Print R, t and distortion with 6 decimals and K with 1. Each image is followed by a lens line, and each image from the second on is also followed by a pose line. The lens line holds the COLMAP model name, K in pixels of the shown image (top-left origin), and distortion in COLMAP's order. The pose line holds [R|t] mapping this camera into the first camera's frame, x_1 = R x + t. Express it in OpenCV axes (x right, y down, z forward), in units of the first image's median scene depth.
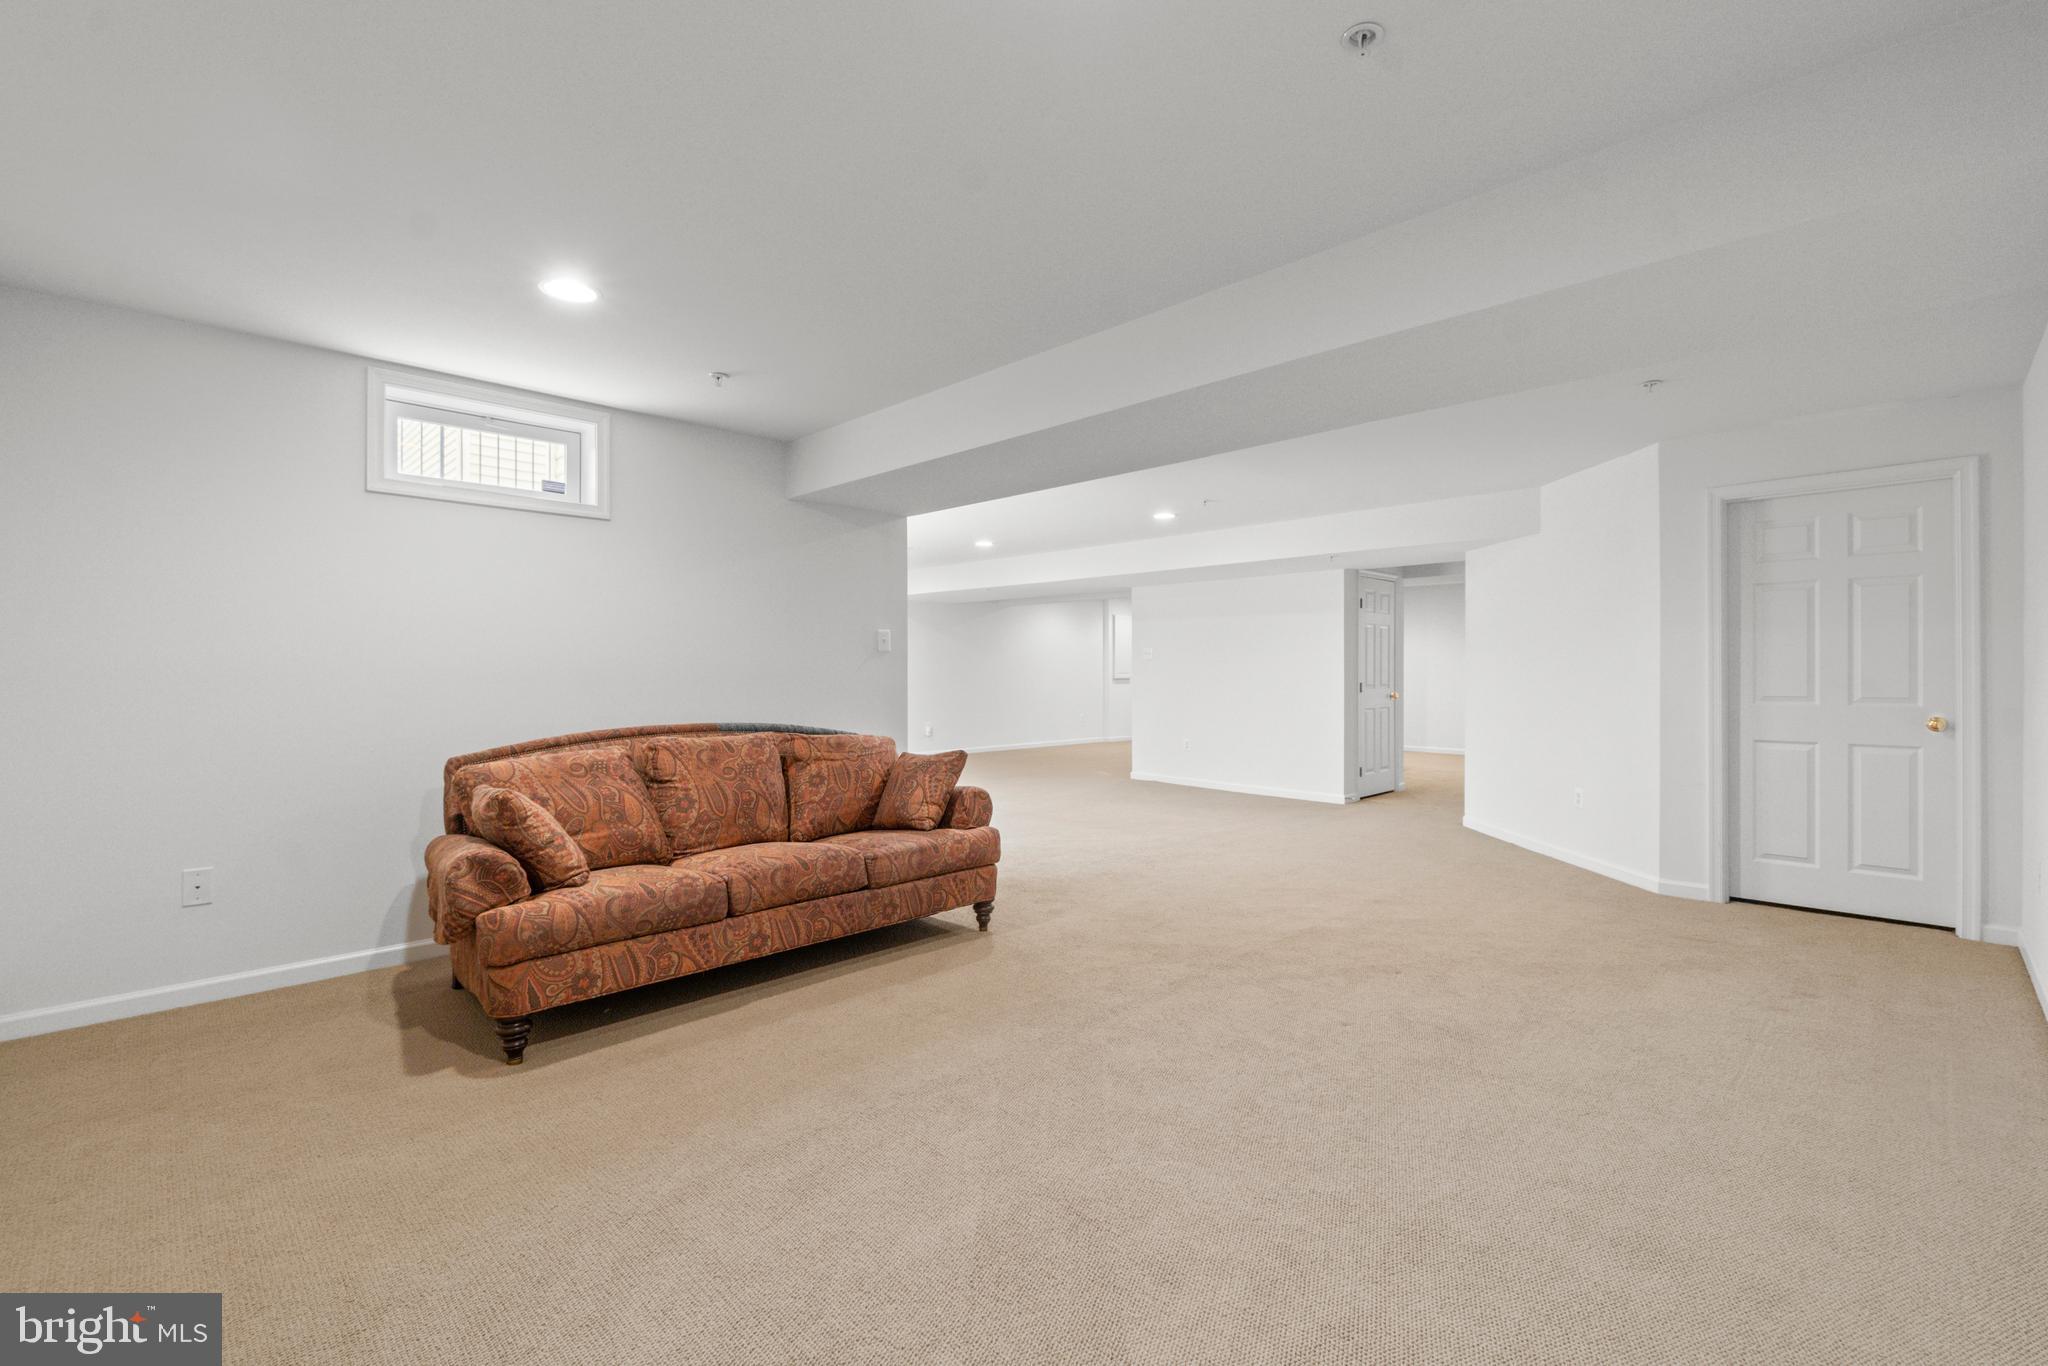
lens RADIAL K [[878.1, 0, 1023.3], [0, 878.1, 673.7], [0, 0, 1]] dist [-0.001141, -0.000048]
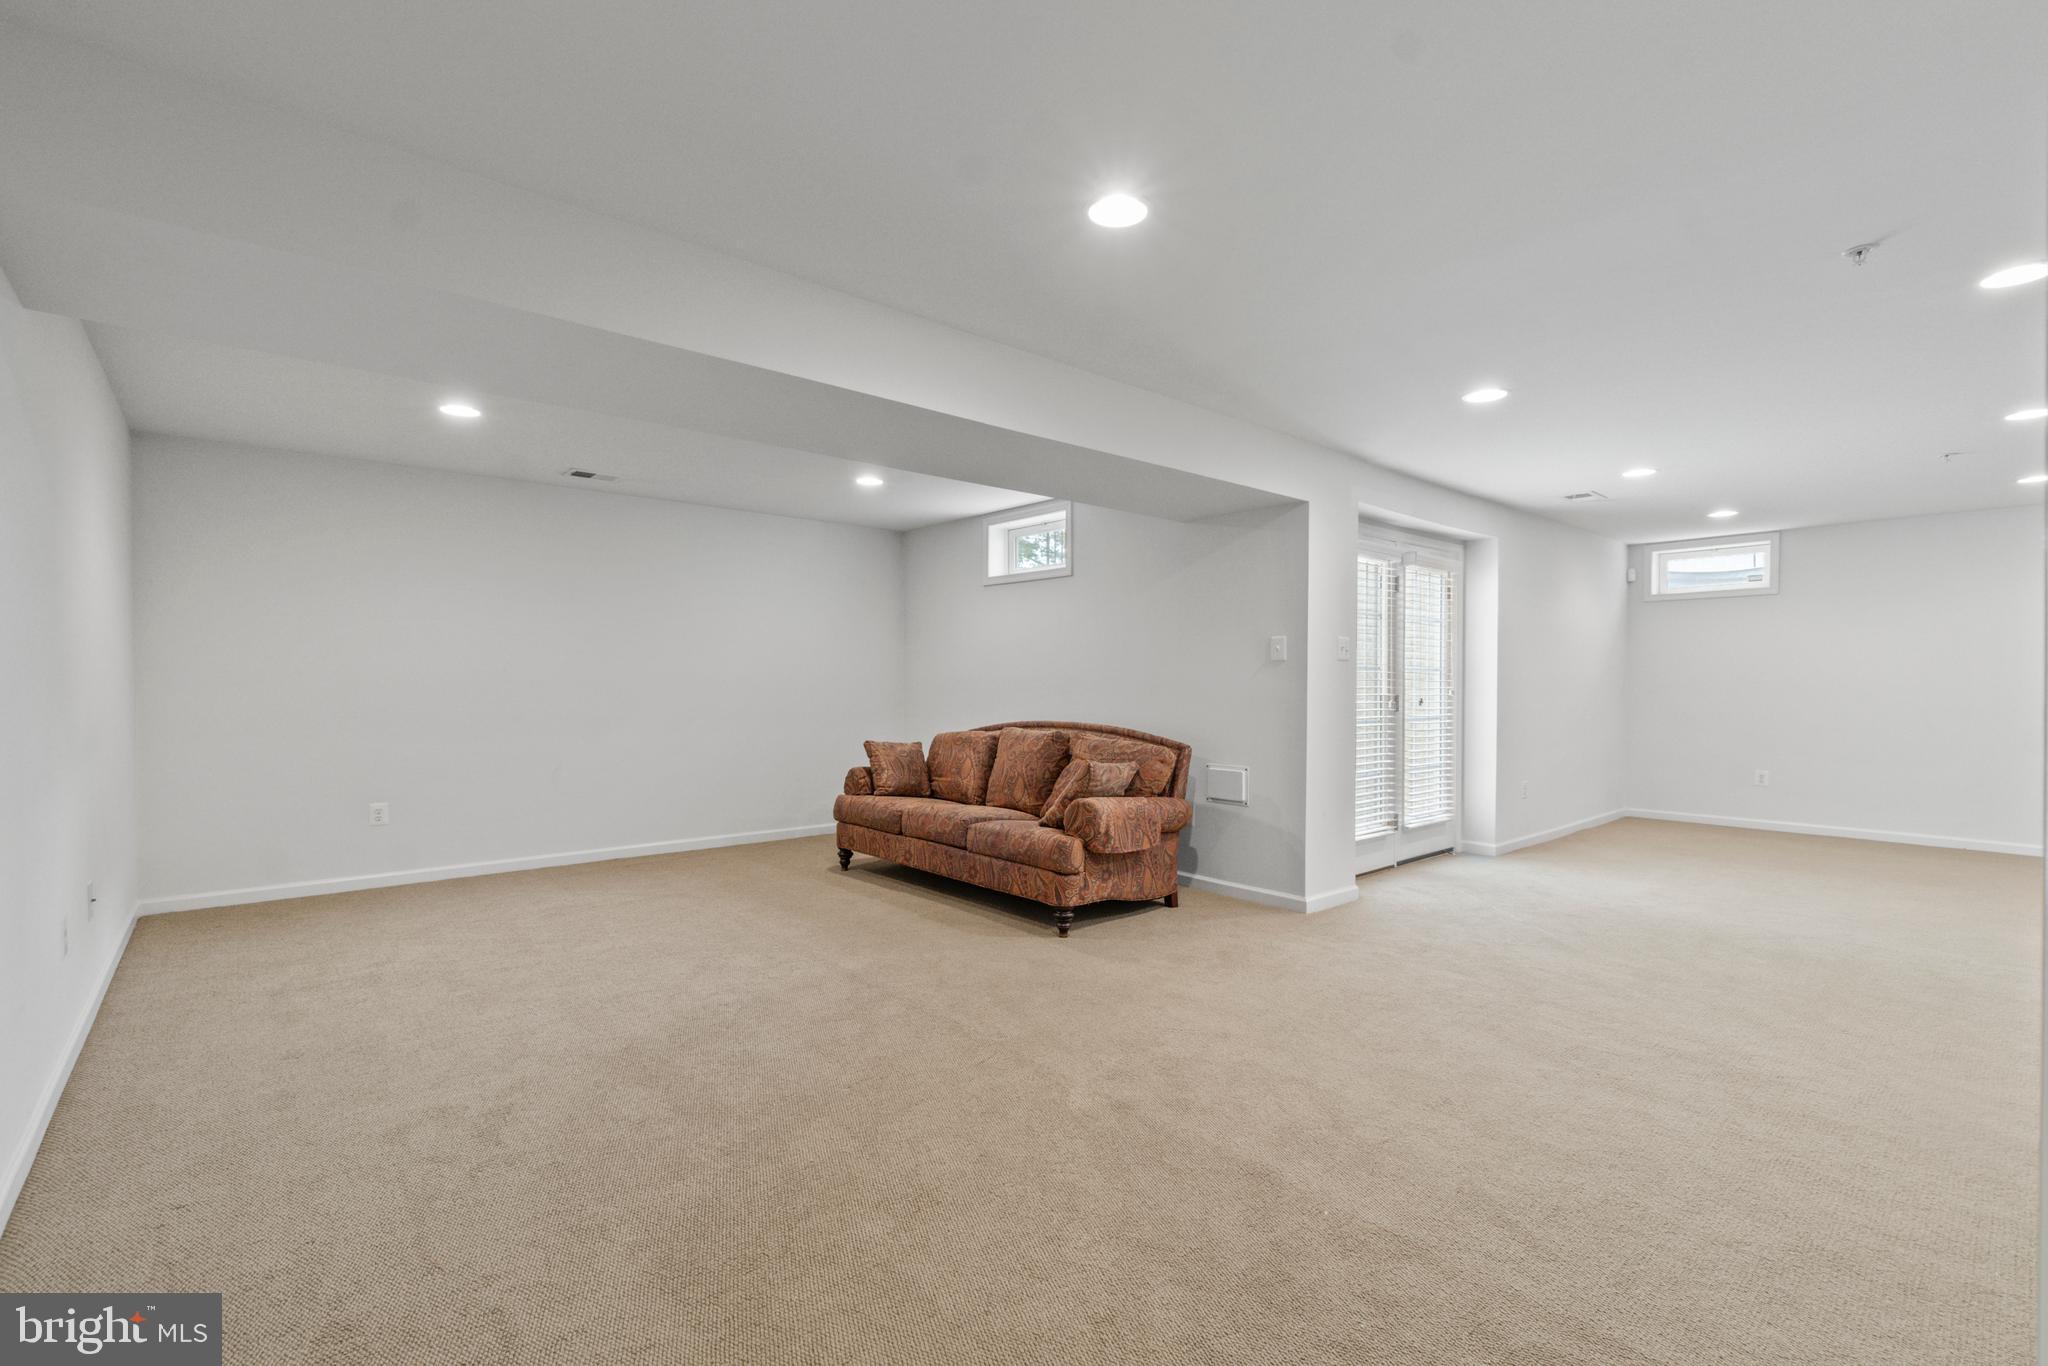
lens RADIAL K [[878.1, 0, 1023.3], [0, 878.1, 673.7], [0, 0, 1]] dist [-0.001141, -0.000048]
pose [[-0.052865, -0.015354, -0.998484, 1.126951], [-0.005717, 0.999870, -0.015072, 0.003109], [0.998585, 0.004912, -0.052946, 1.157865]]
